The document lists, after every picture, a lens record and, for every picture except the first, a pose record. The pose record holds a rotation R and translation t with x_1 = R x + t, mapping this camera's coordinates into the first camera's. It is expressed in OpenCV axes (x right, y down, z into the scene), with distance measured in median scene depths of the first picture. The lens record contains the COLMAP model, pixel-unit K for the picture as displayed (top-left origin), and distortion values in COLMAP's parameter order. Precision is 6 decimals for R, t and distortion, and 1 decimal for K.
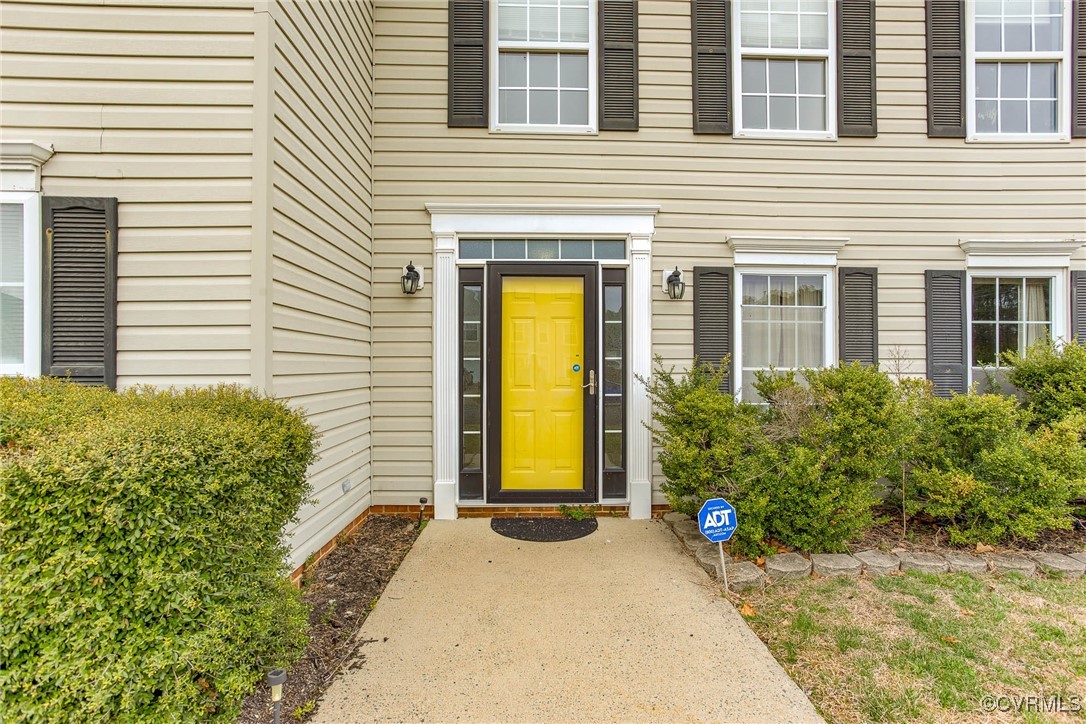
lens RADIAL K [[531.3, 0, 542.5], [0, 531.3, 361.3], [0, 0, 1]] dist [-0.014700, 0.004344]
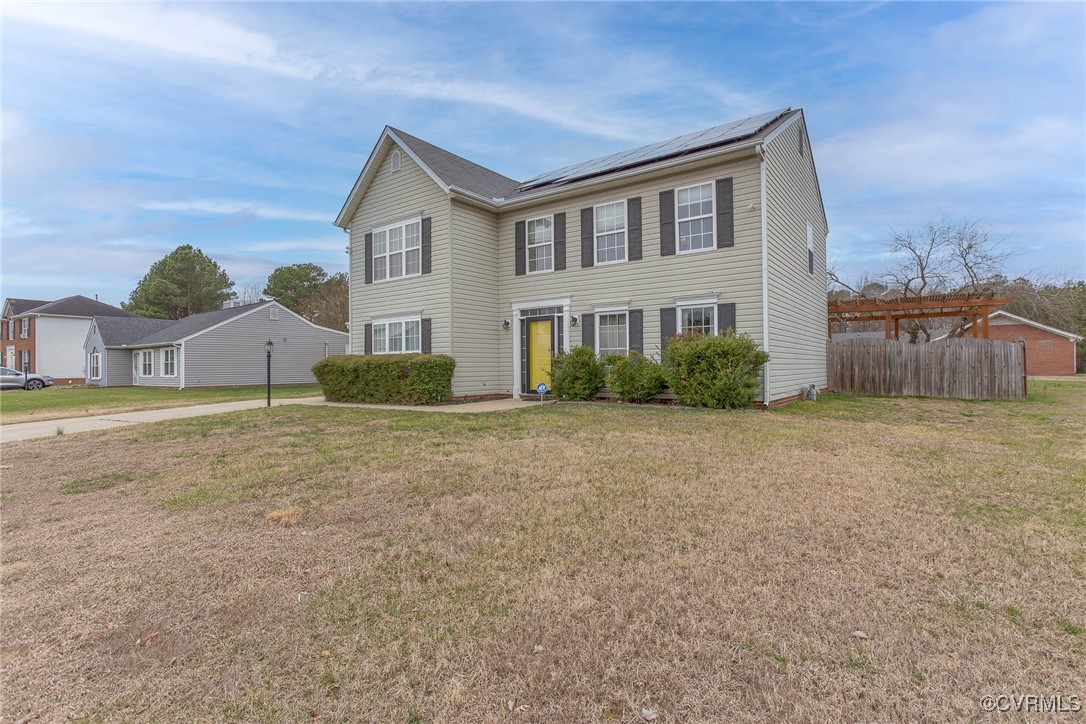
lens RADIAL K [[531.3, 0, 547.5], [0, 531.3, 365.0], [0, 0, 1]] dist [-0.014700, 0.004344]
pose [[0.791615, -0.010903, -0.610922, 1.895959], [0.017802, 0.999828, 0.005224, 0.080055], [0.610760, -0.015010, 0.791673, -1.402050]]
